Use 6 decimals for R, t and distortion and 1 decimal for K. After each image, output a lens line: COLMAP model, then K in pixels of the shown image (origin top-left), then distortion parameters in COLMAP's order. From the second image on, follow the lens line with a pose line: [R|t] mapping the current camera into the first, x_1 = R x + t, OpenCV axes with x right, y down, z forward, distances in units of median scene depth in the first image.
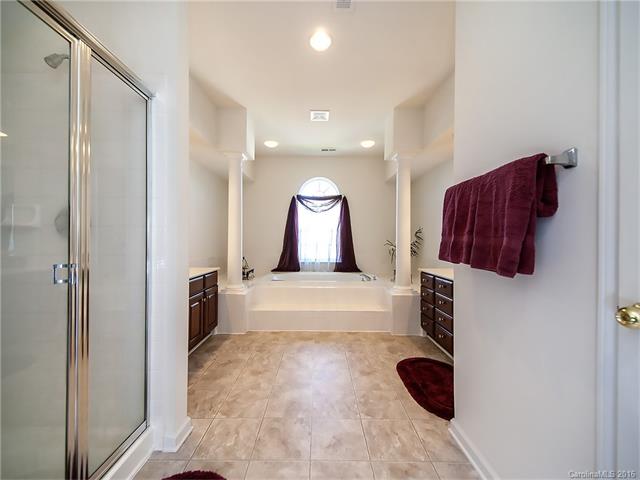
lens RADIAL K [[264.2, 0, 321.1], [0, 264.2, 232.5], [0, 0, 1]] dist [0.022700, -0.000259]
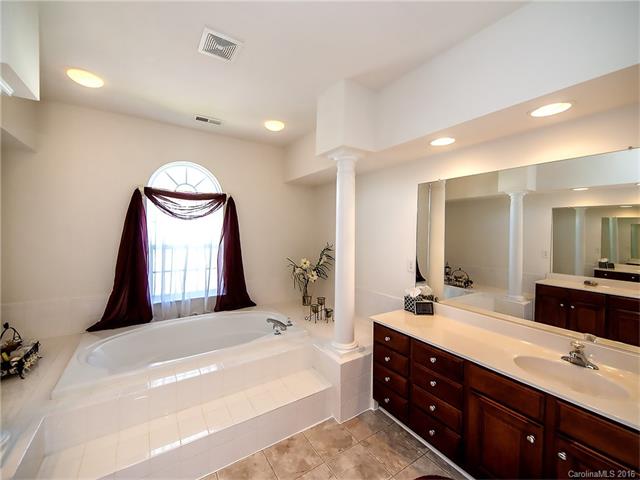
lens RADIAL K [[264.2, 0, 321.1], [0, 264.2, 232.5], [0, 0, 1]] dist [0.022700, -0.000259]
pose [[0.837636, -0.003043, 0.546221, -0.089799], [-0.023618, 0.998848, 0.041783, -0.079931], [-0.545719, -0.047900, 0.836598, 0.309826]]
